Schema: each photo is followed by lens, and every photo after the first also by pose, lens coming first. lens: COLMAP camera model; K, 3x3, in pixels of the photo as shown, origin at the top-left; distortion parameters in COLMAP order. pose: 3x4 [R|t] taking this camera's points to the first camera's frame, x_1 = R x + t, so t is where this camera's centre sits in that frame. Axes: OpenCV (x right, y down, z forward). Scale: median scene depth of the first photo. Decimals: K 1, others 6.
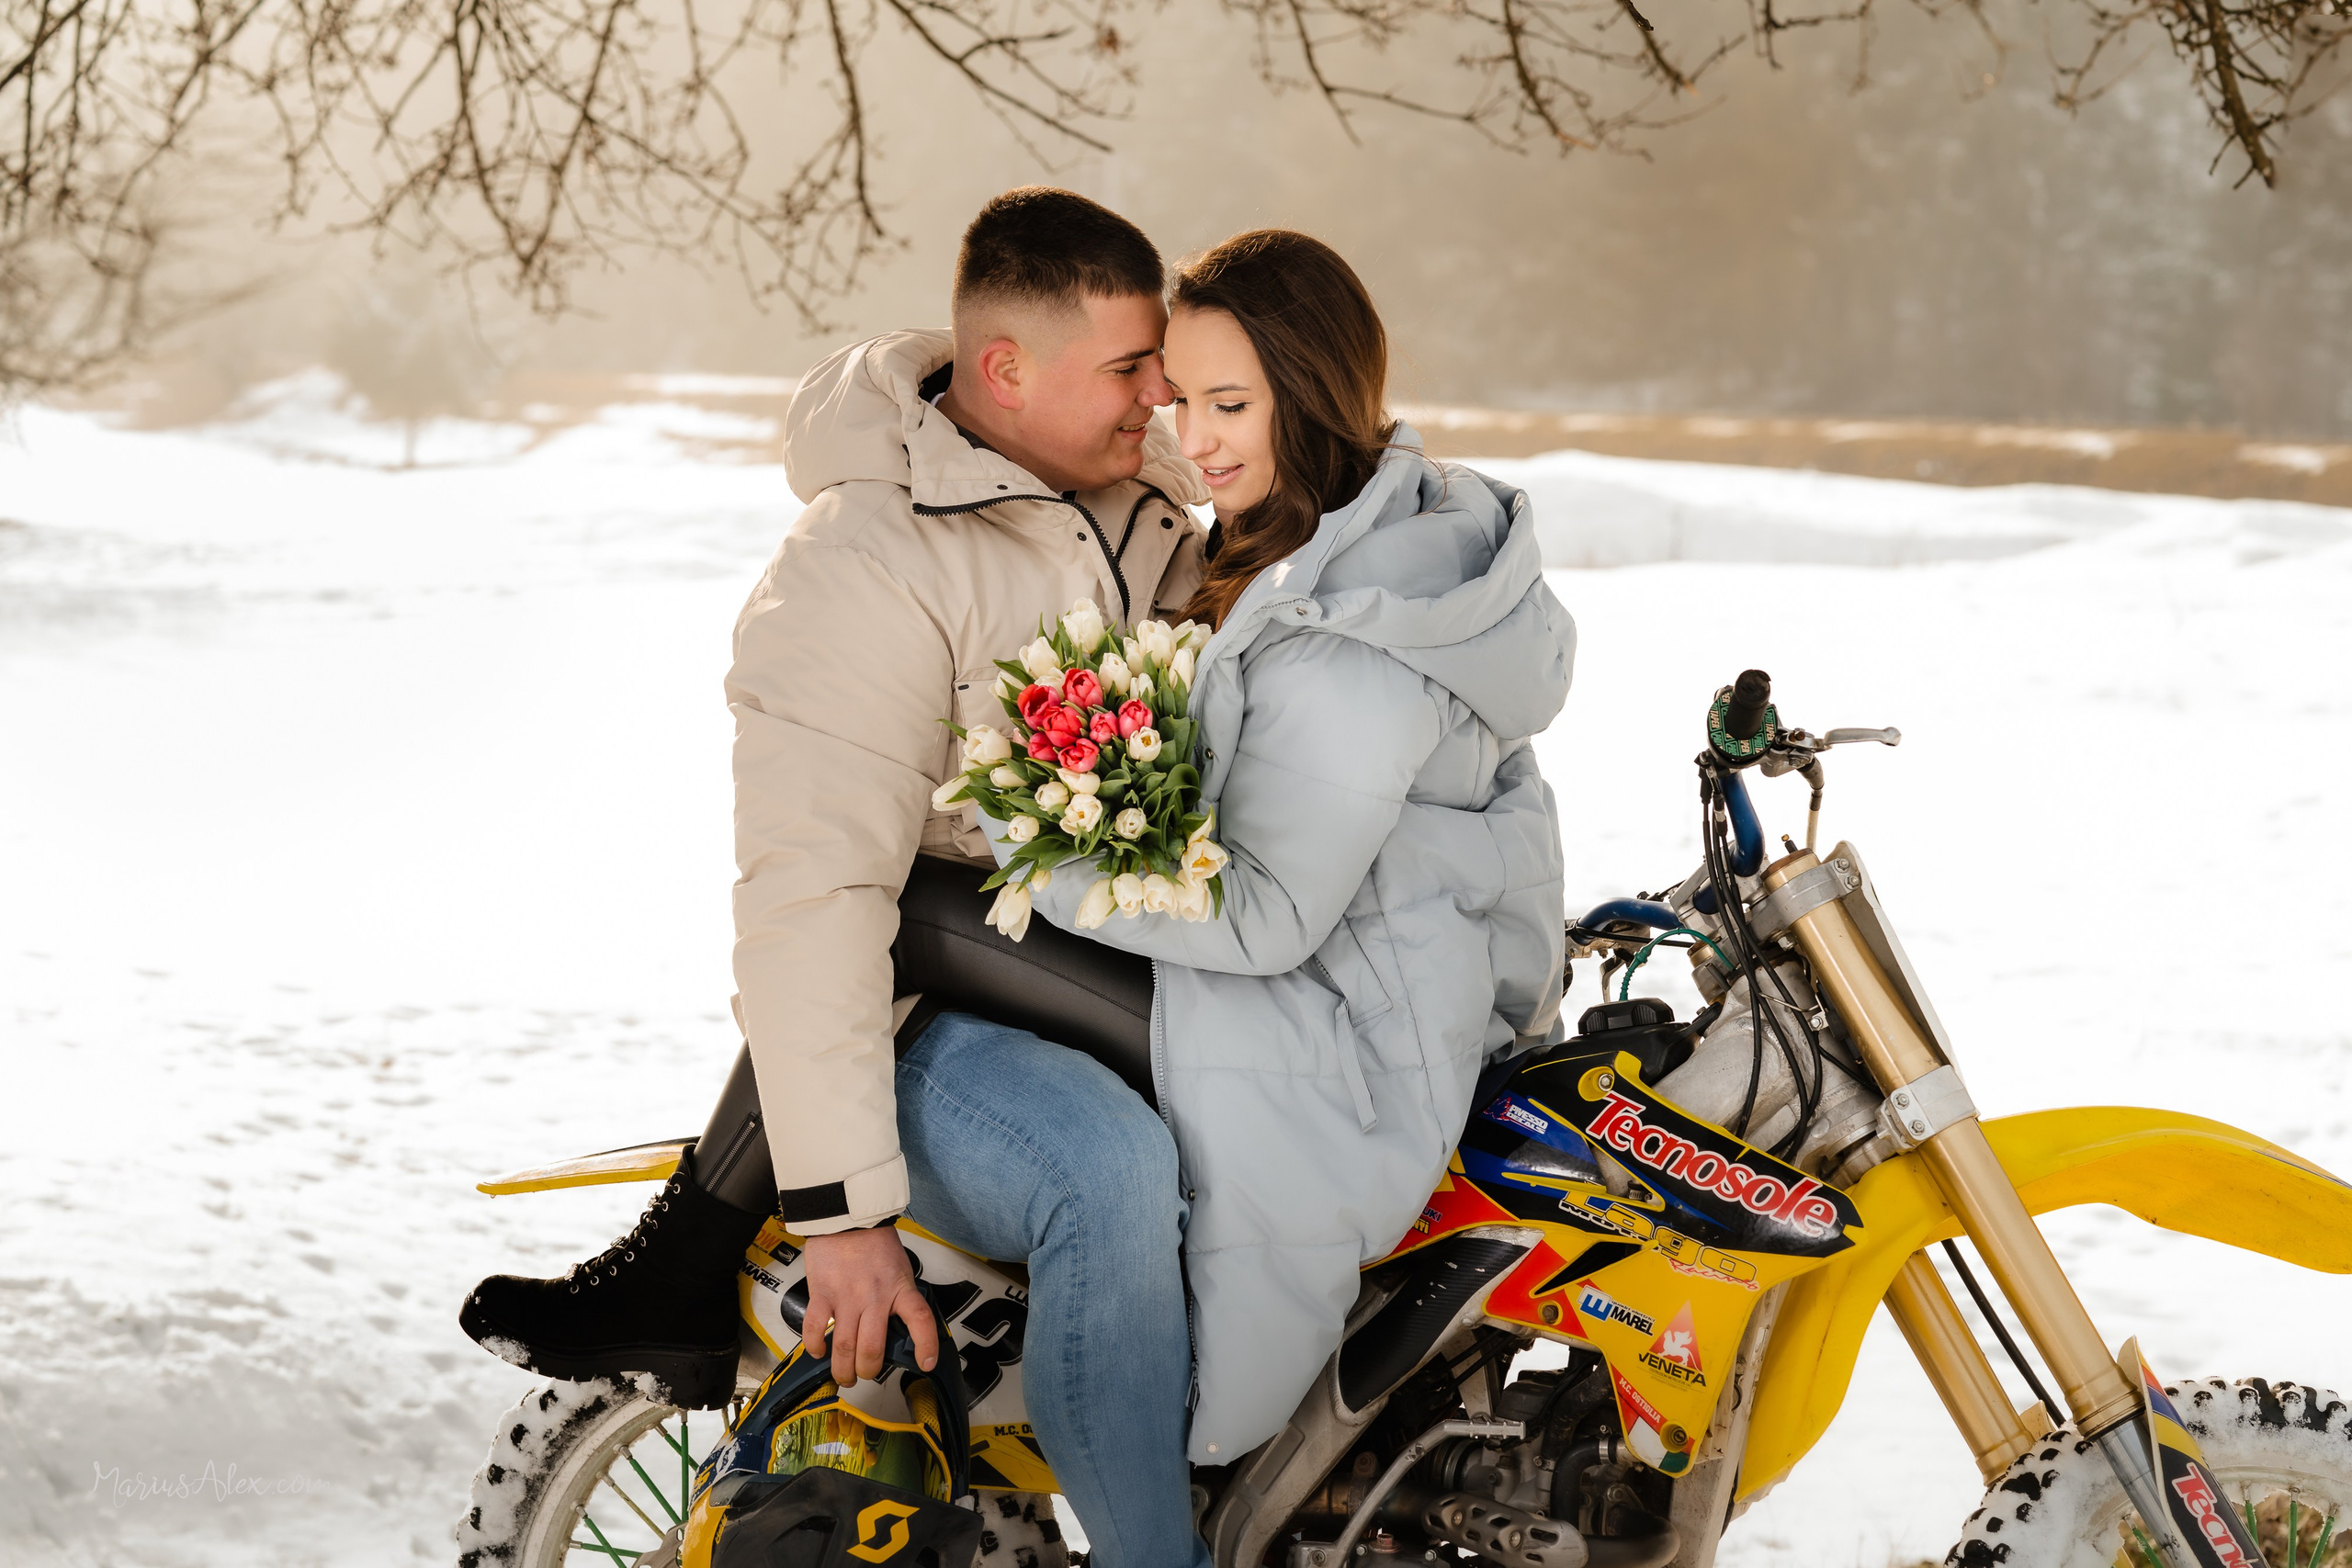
lens RADIAL K [[5610.2, 0, 1324.5], [0, 5610.2, 787.6], [0, 0, 1]] dist [-0.105851, 1.176406]
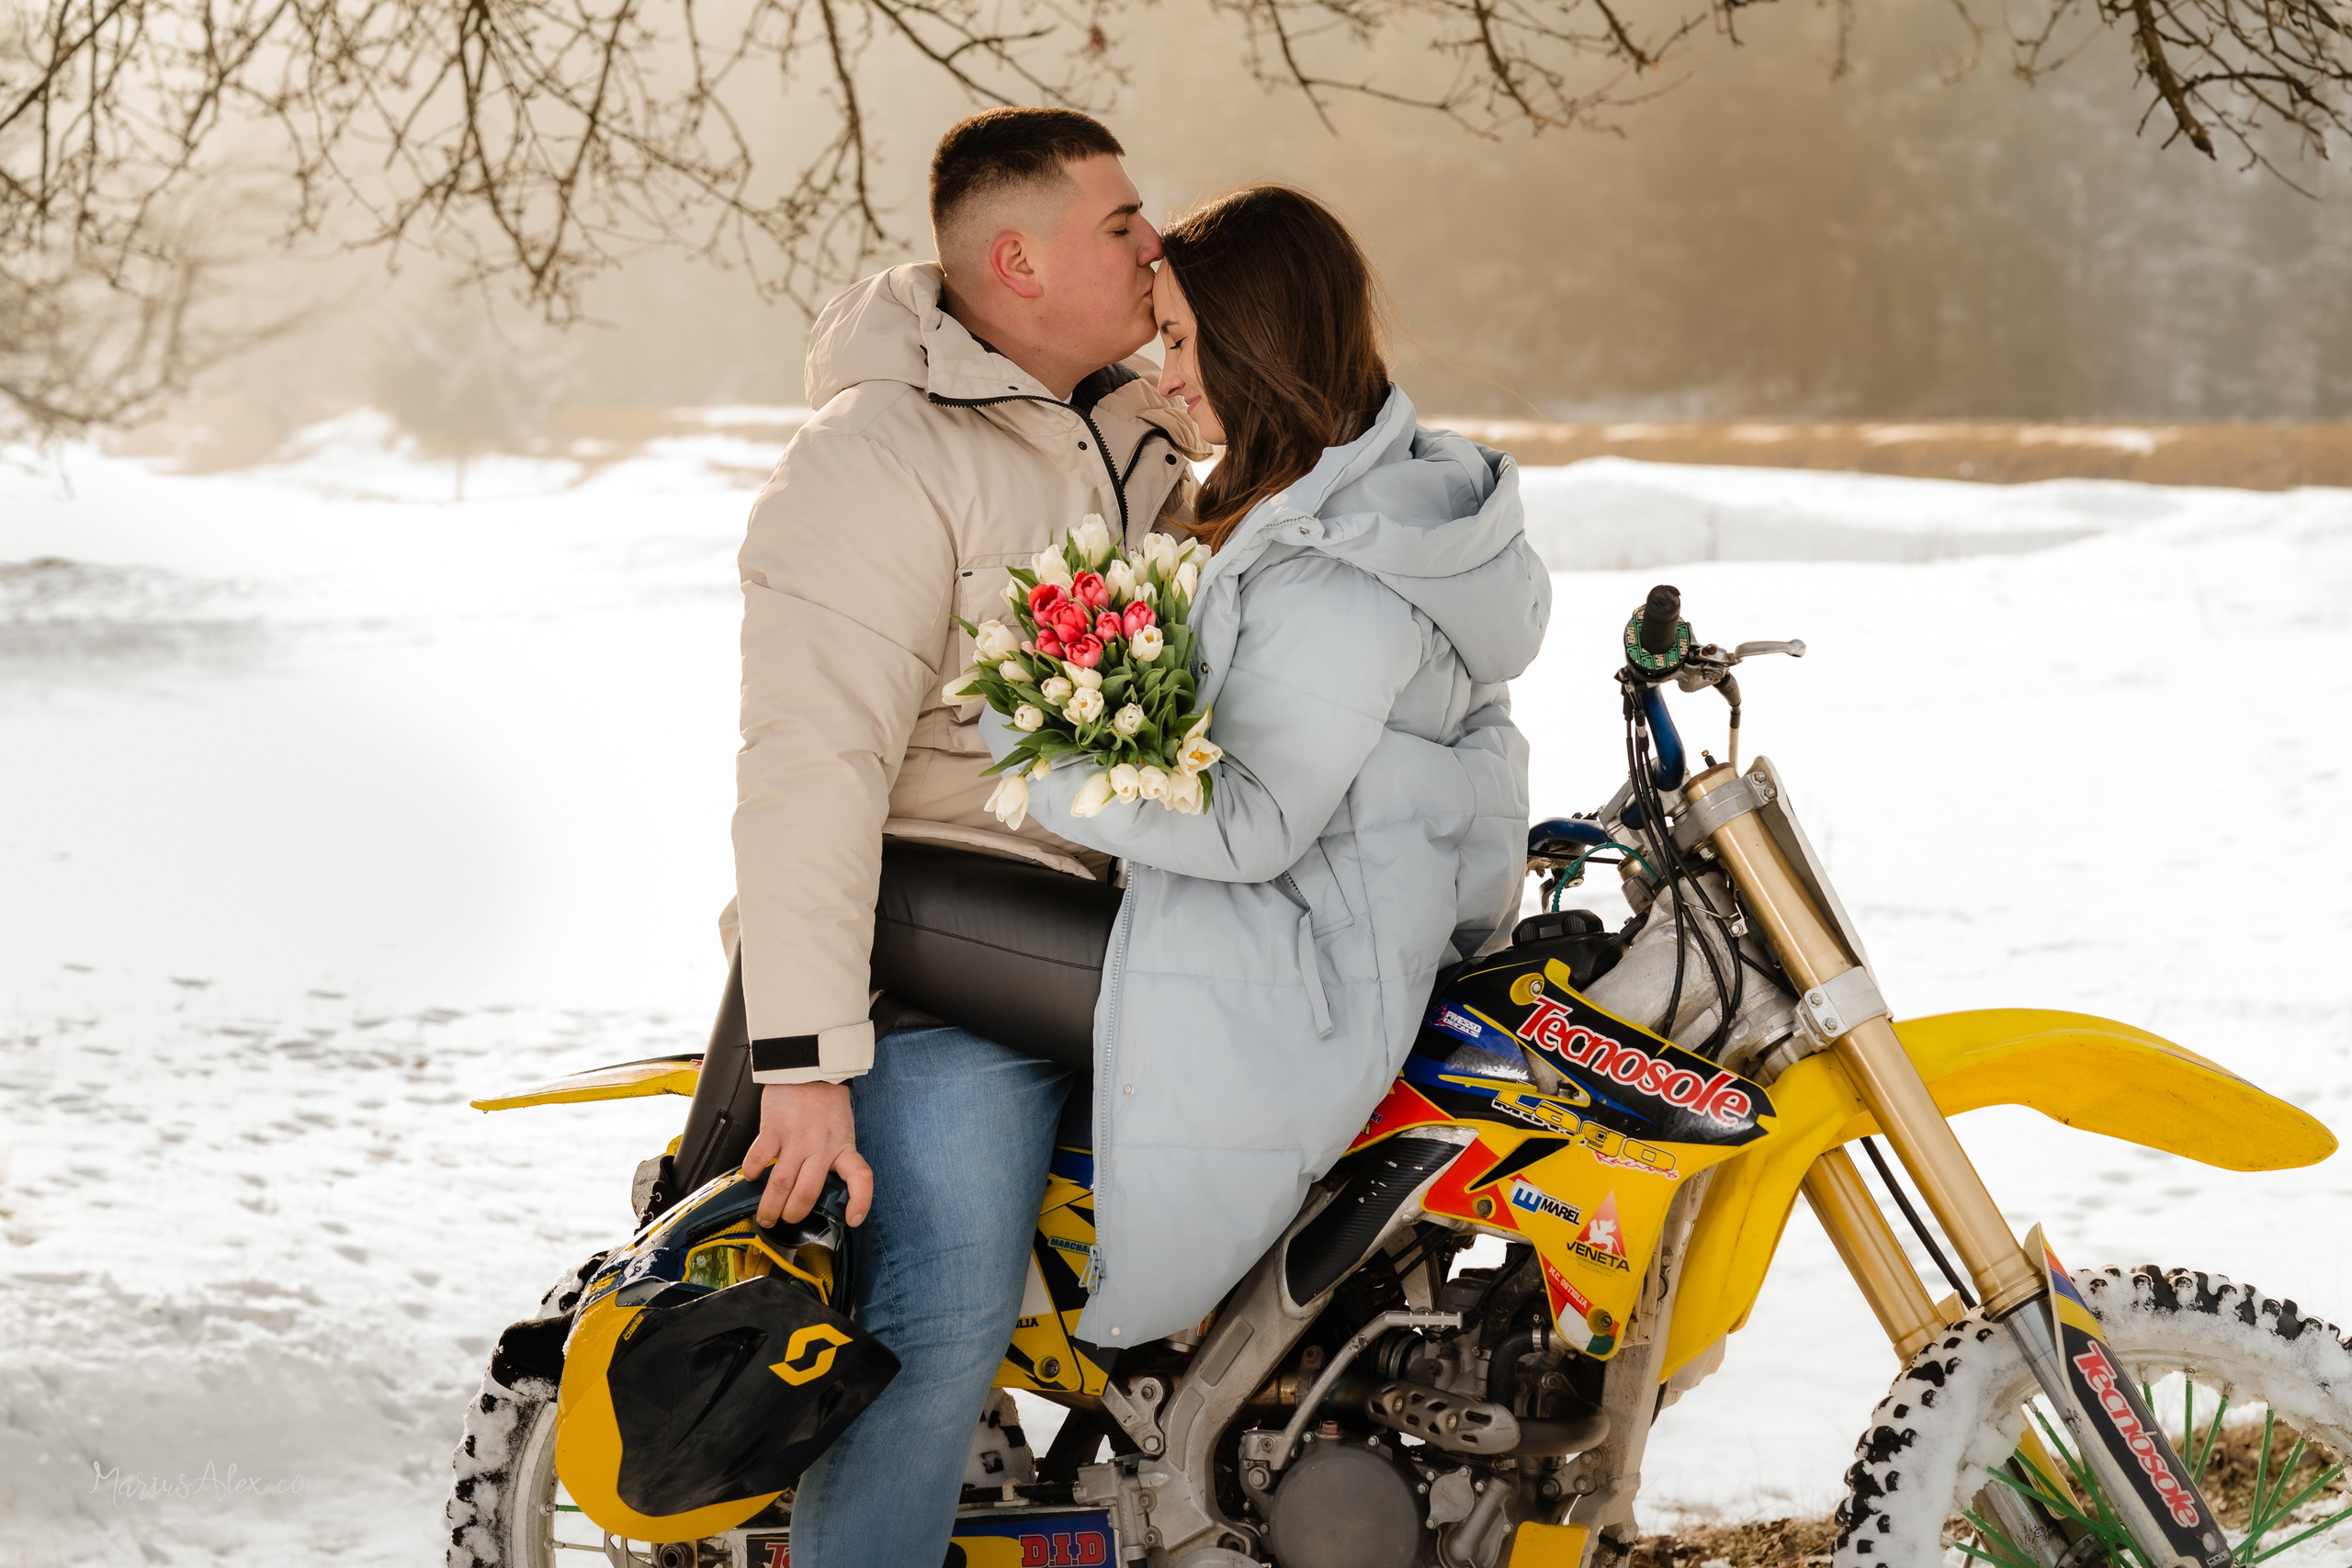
lens RADIAL K [[5610.2, 0, 1324.5], [0, 5610.2, 787.6], [0, 0, 1]] dist [-0.105851, 1.176406]
pose [[0.999677, -0.023350, -0.010070, 0.009381], [0.023315, 0.999722, -0.003596, 0.007089], [0.010152, 0.003361, 0.999943, -0.019393]]
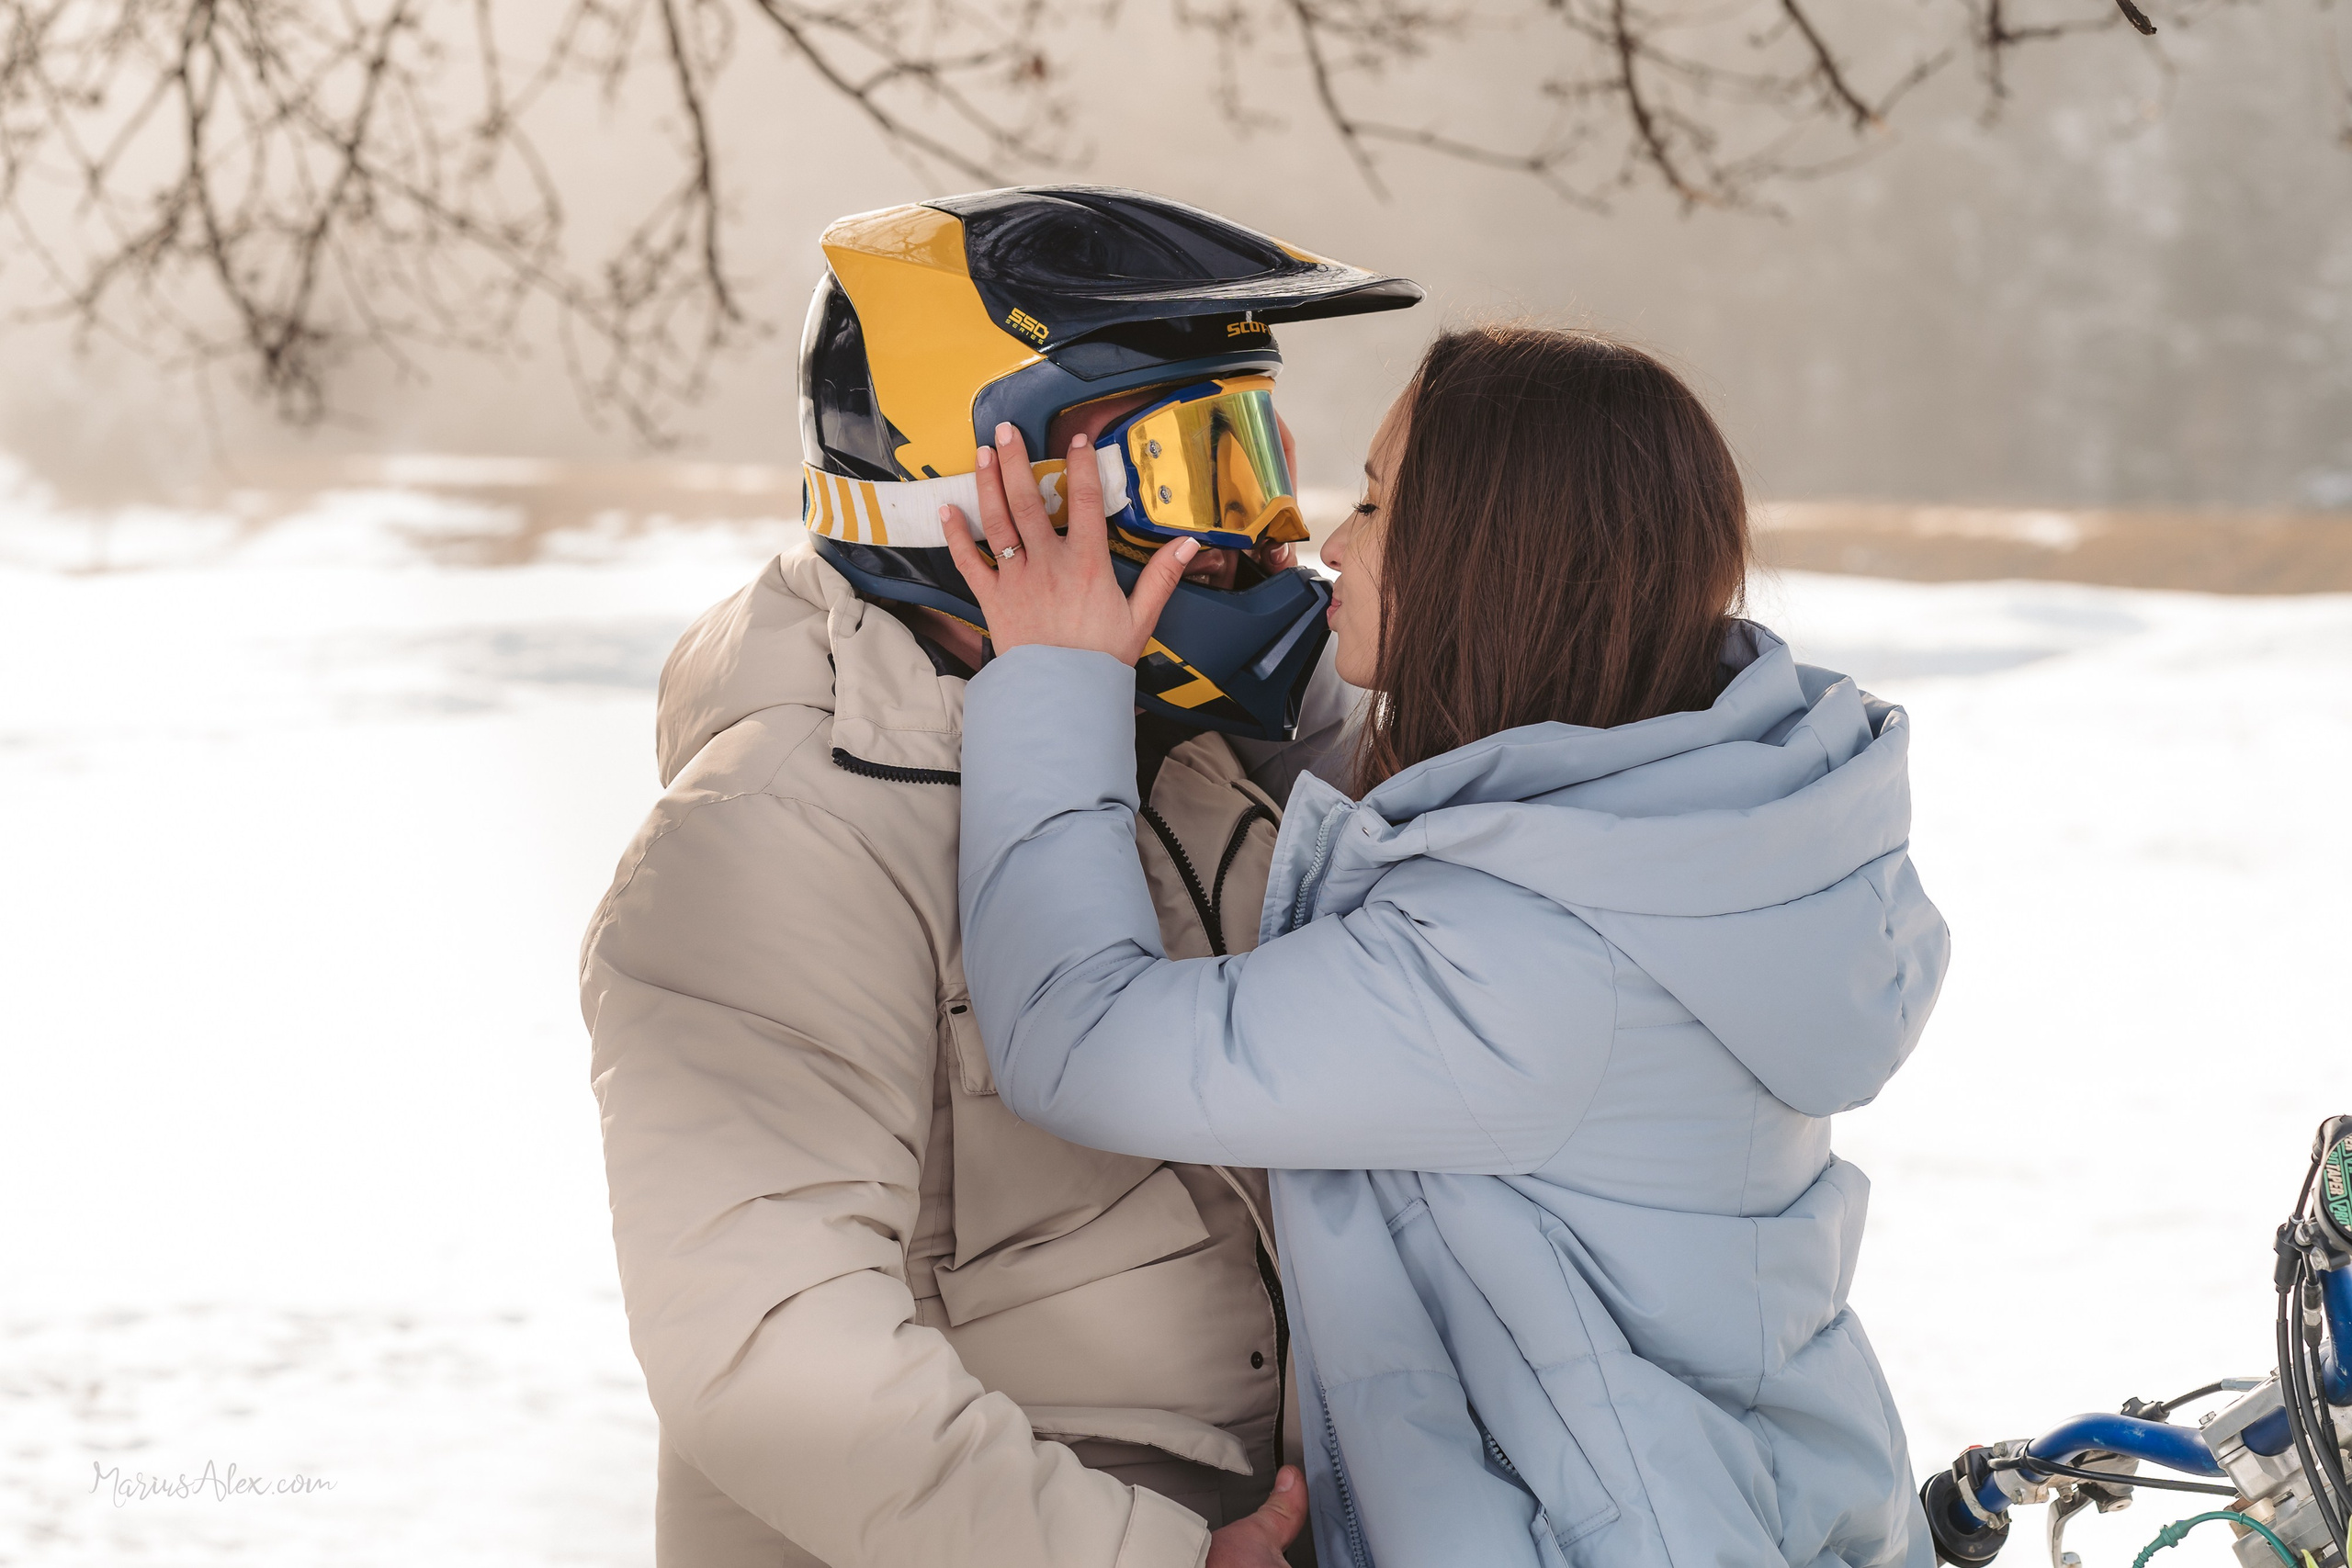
lens RADIAL K [[6404.1, 0, 1099.7], [0, 6404.1, 720.3], [0, 0, 1]] dist [0.019792, 0.053331]
pose [[0.999959, -0.006140, -0.006699, -0.024036], [0.005925, 0.999480, -0.031702, -0.015801], [0.006890, 0.031661, 0.999475, 0.124033]]
